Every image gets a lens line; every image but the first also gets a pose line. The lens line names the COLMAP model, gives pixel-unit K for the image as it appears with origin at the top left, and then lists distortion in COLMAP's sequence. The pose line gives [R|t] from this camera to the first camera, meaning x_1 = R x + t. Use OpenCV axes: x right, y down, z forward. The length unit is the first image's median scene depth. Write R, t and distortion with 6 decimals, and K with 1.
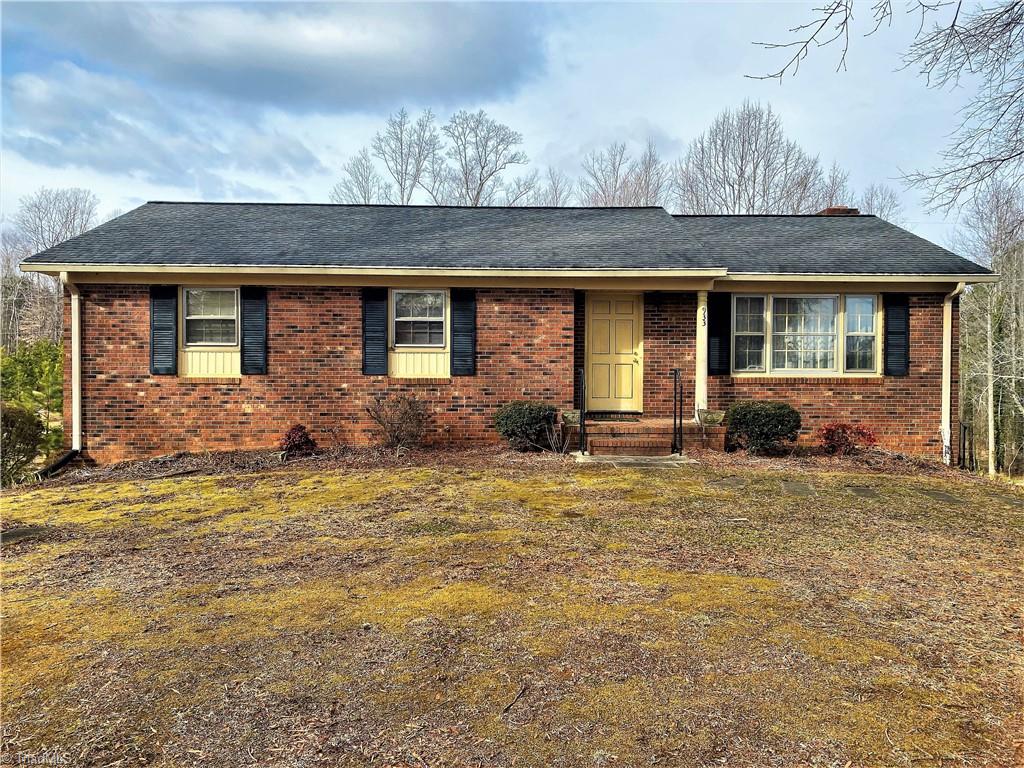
lens RADIAL K [[781.3, 0, 512.6], [0, 781.3, 379.9], [0, 0, 1]] dist [0.017870, -0.016768]
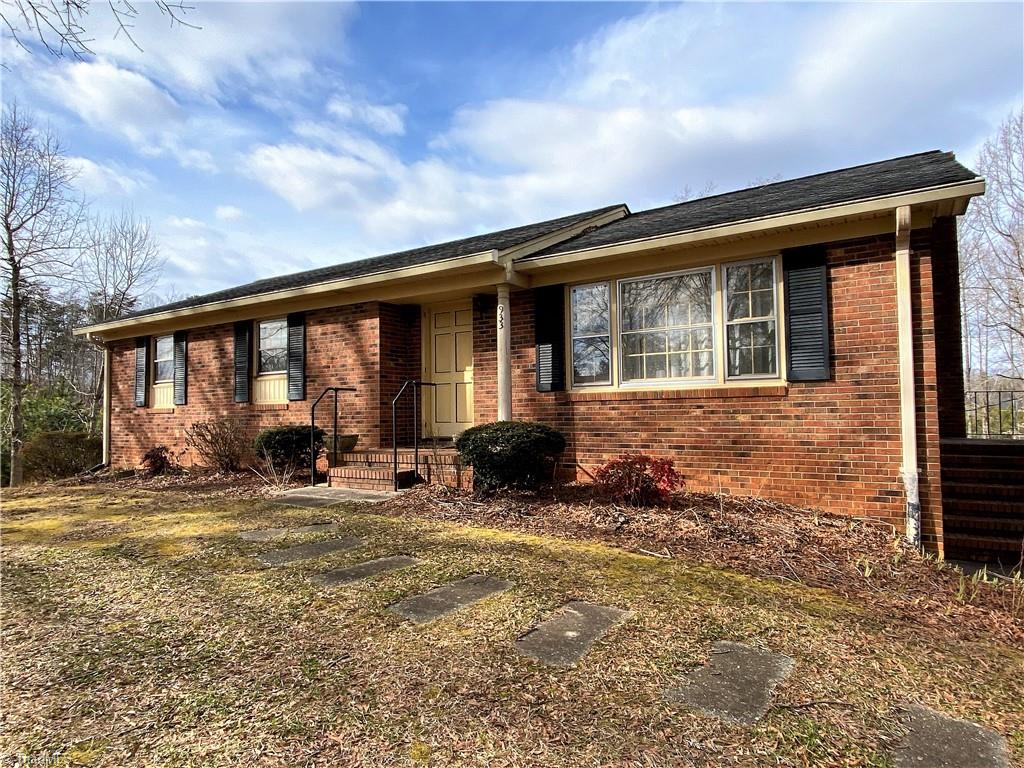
lens RADIAL K [[605.1, 0, 513.4], [0, 605.1, 386.3], [0, 0, 1]] dist [-0.000773, -0.000365]
pose [[0.831837, -0.041962, -0.553432, 0.595336], [0.011200, 0.998204, -0.058851, 0.024900], [0.554908, 0.042756, 0.830812, 0.515909]]
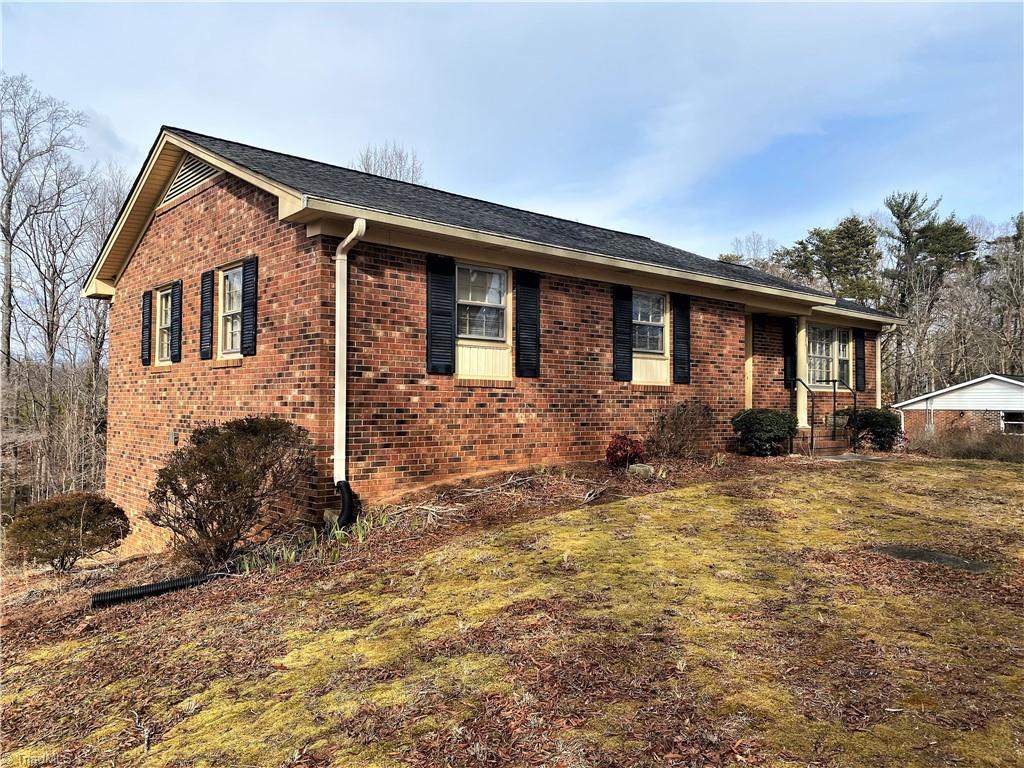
lens RADIAL K [[781.3, 0, 512.2], [0, 781.3, 386.7], [0, 0, 1]] dist [0.017870, -0.016768]
pose [[0.773328, 0.016294, 0.633796, -0.862776], [0.007842, 0.999347, -0.035260, 0.032154], [-0.633957, 0.032238, 0.772696, 0.374039]]
